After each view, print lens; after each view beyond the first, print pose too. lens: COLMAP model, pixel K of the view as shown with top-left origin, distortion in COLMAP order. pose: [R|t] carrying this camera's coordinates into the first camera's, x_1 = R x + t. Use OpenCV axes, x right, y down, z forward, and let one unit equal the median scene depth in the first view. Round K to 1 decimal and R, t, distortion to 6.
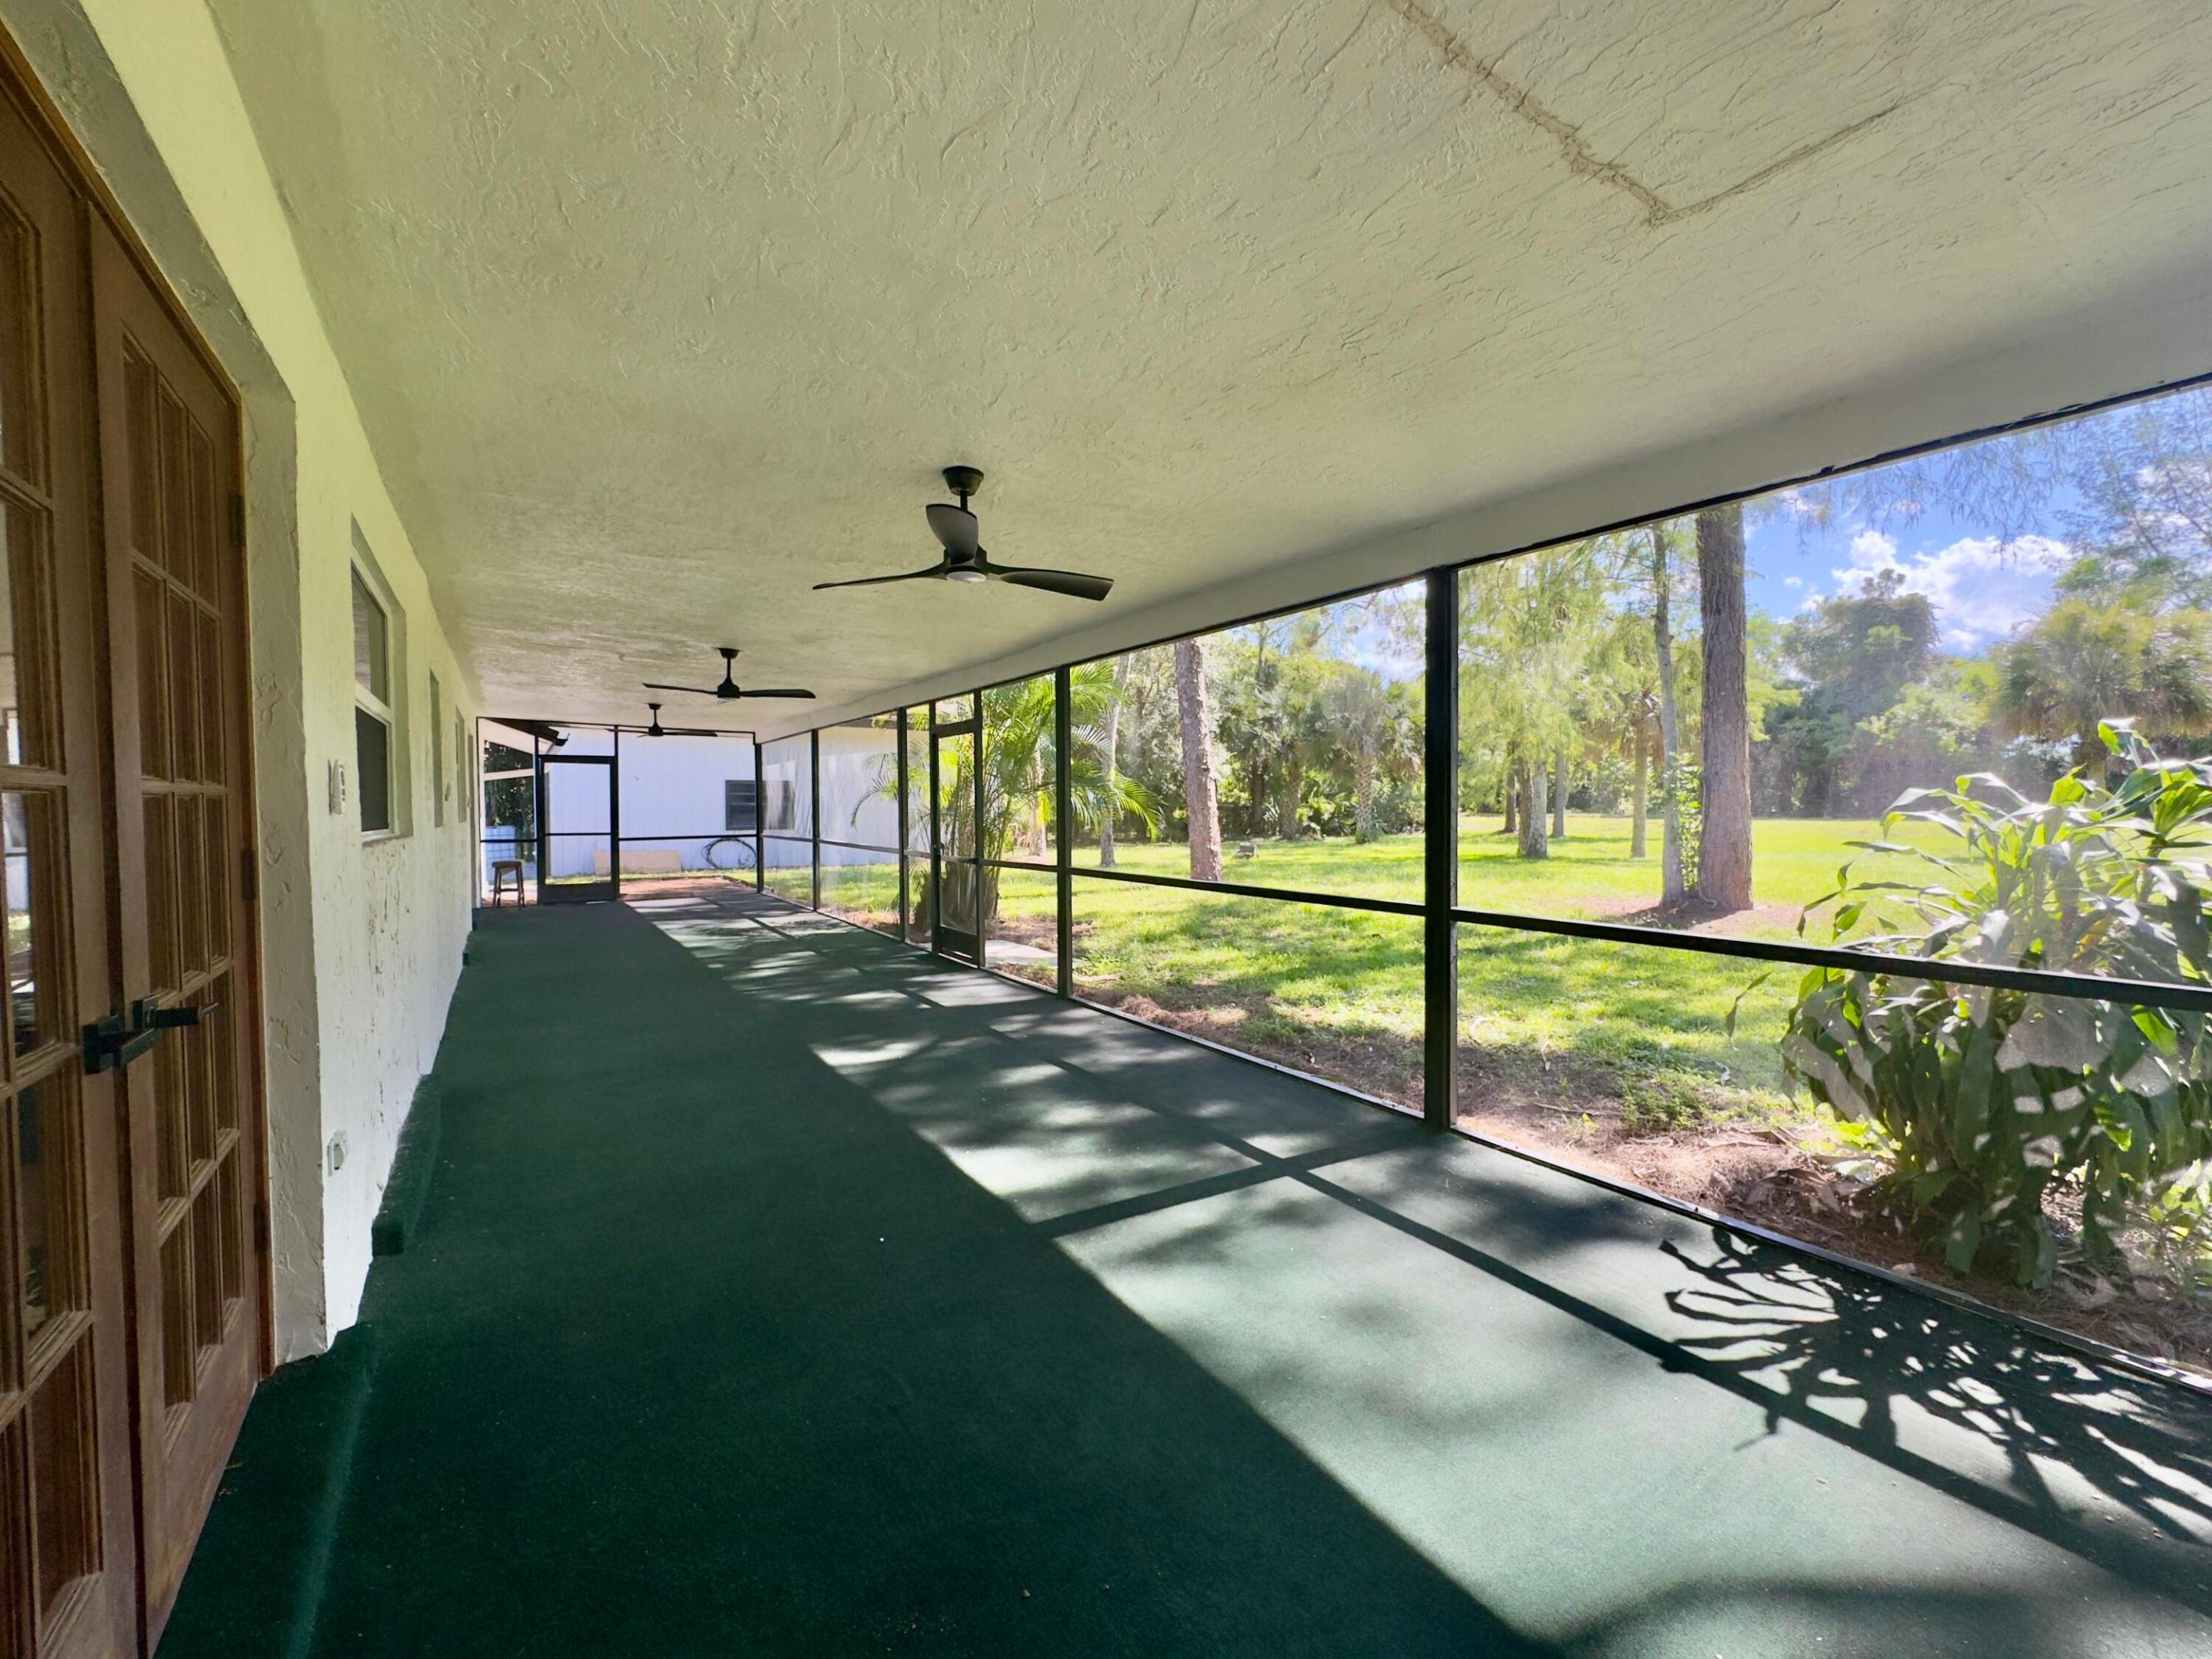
lens RADIAL K [[881.8, 0, 1104.9], [0, 881.8, 828.5], [0, 0, 1]] dist [0.000703, 0.000409]
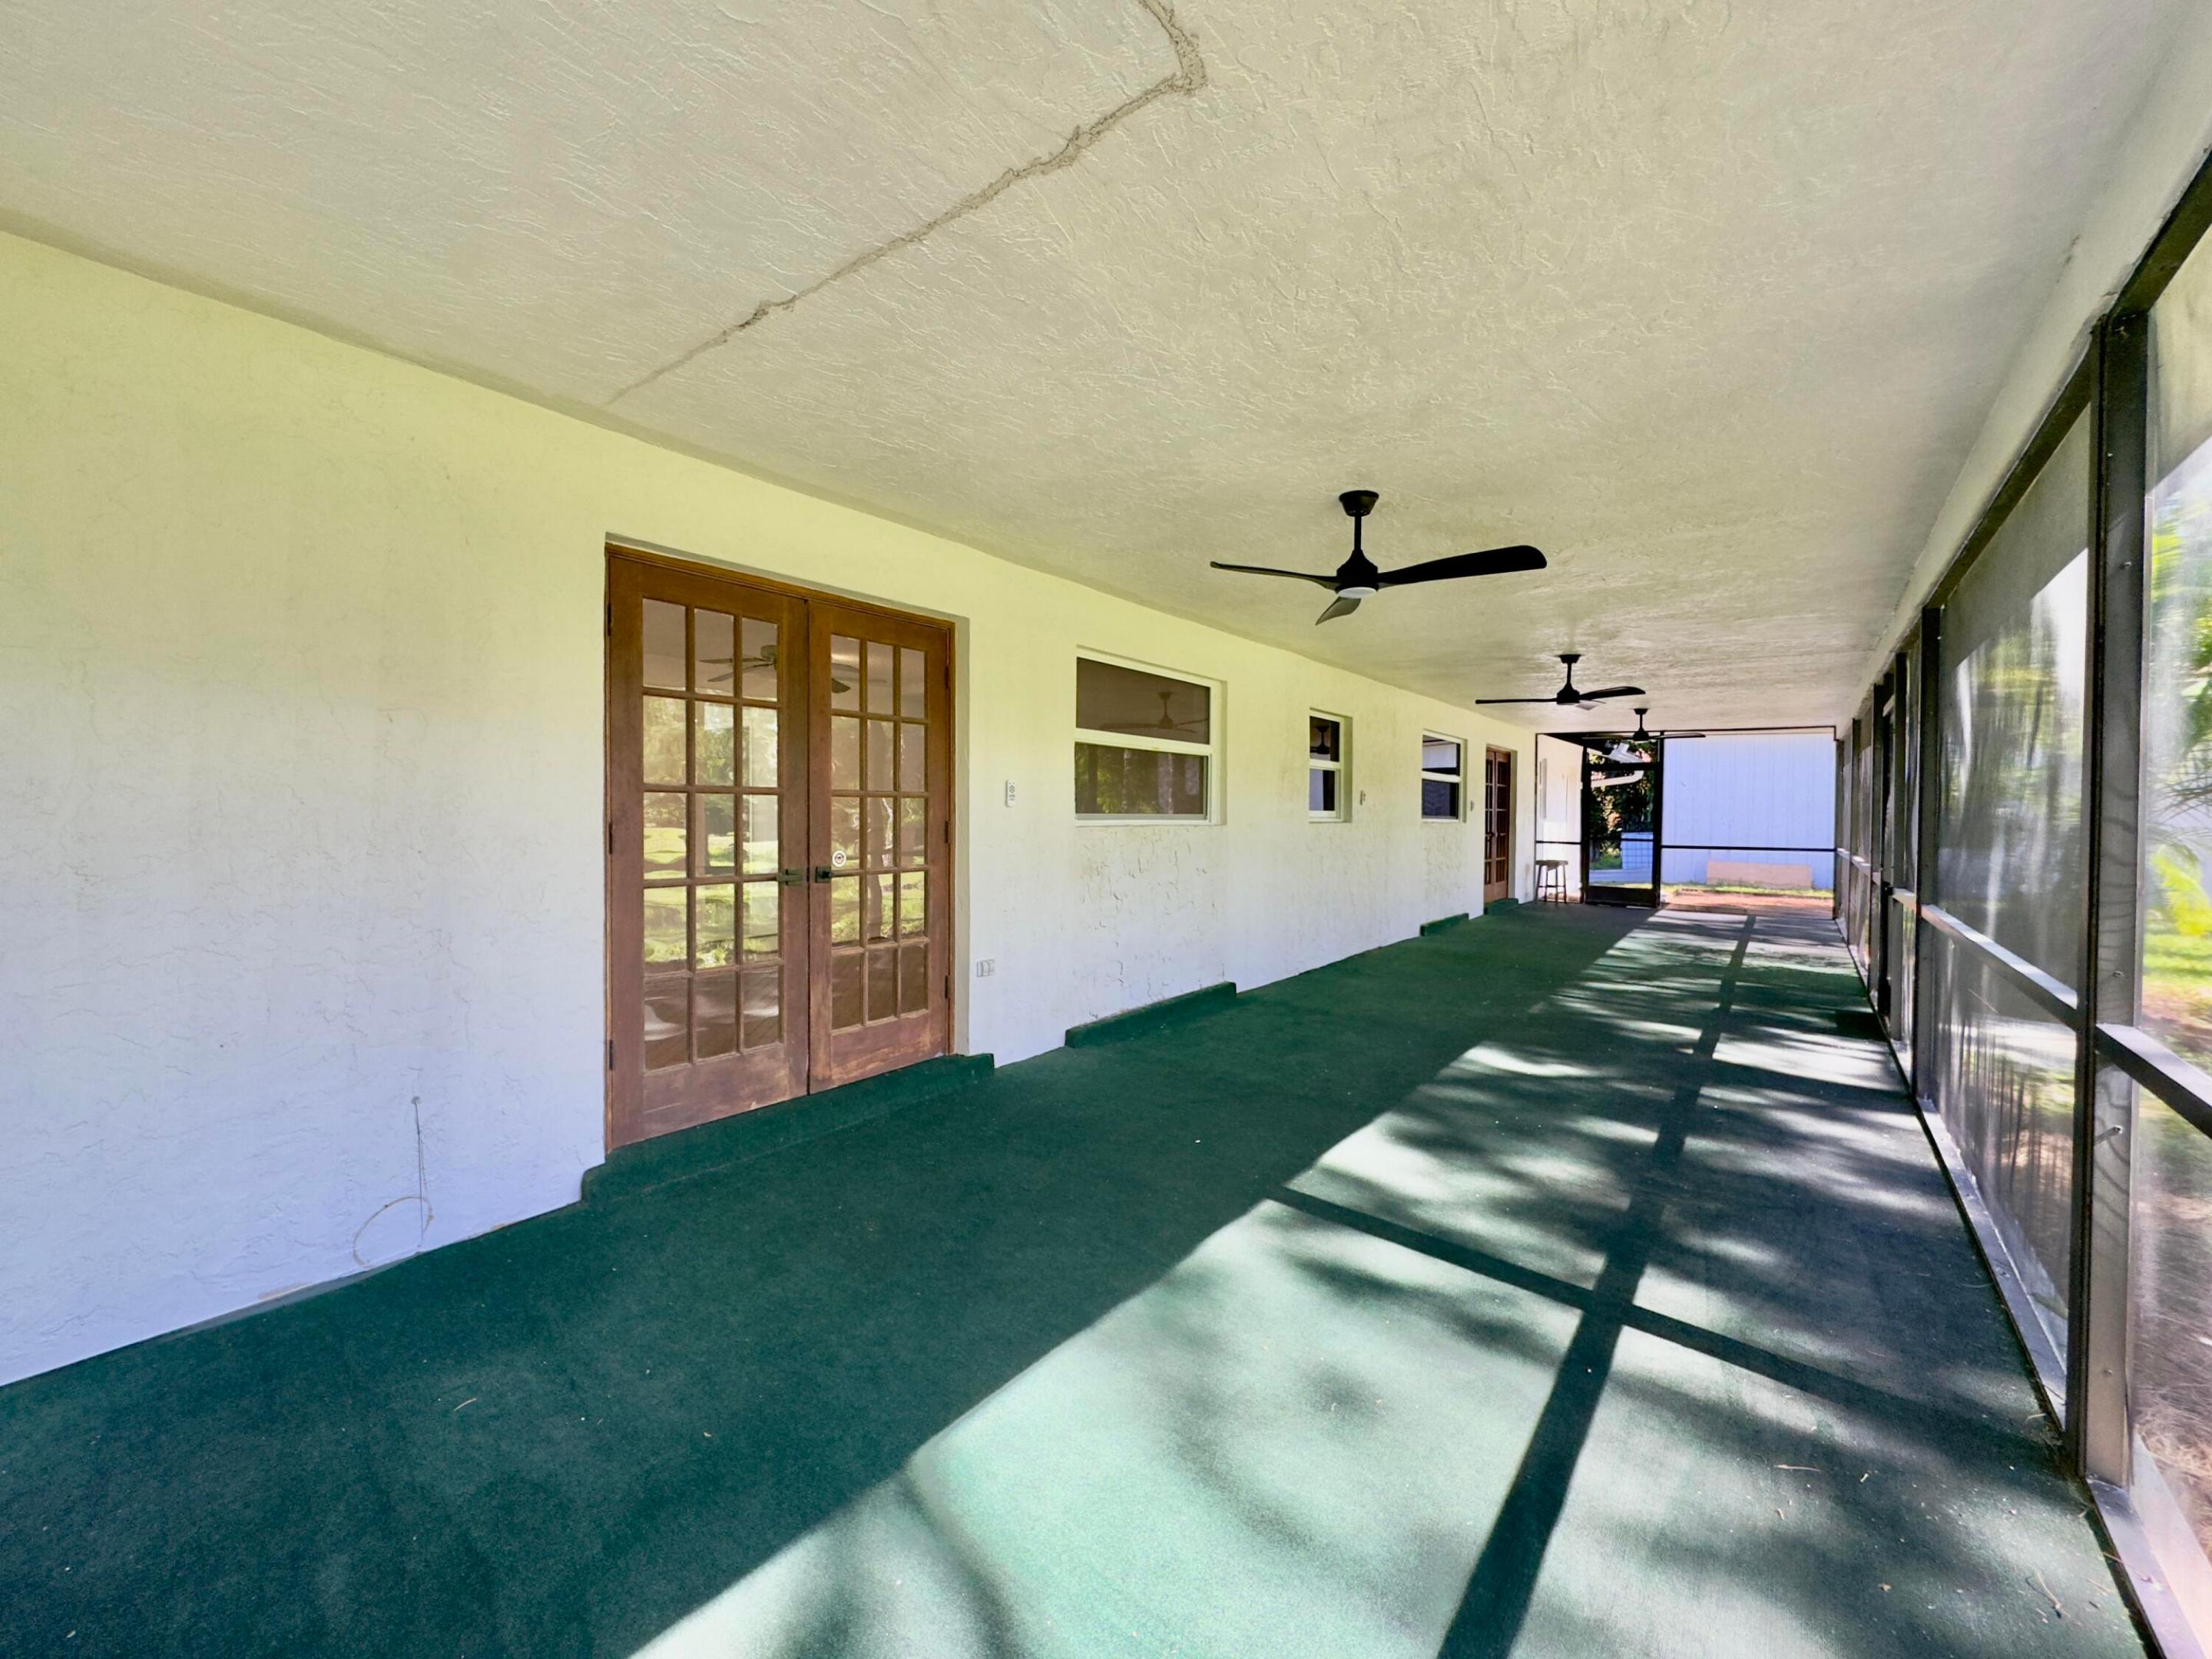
lens RADIAL K [[881.8, 0, 1103.2], [0, 881.8, 823.0], [0, 0, 1]] dist [0.000703, 0.000409]
pose [[0.307583, 0.025467, -0.951180, 0.623983], [-0.039772, 0.999112, 0.013889, -0.005233], [0.950690, 0.033559, 0.308323, 0.308834]]
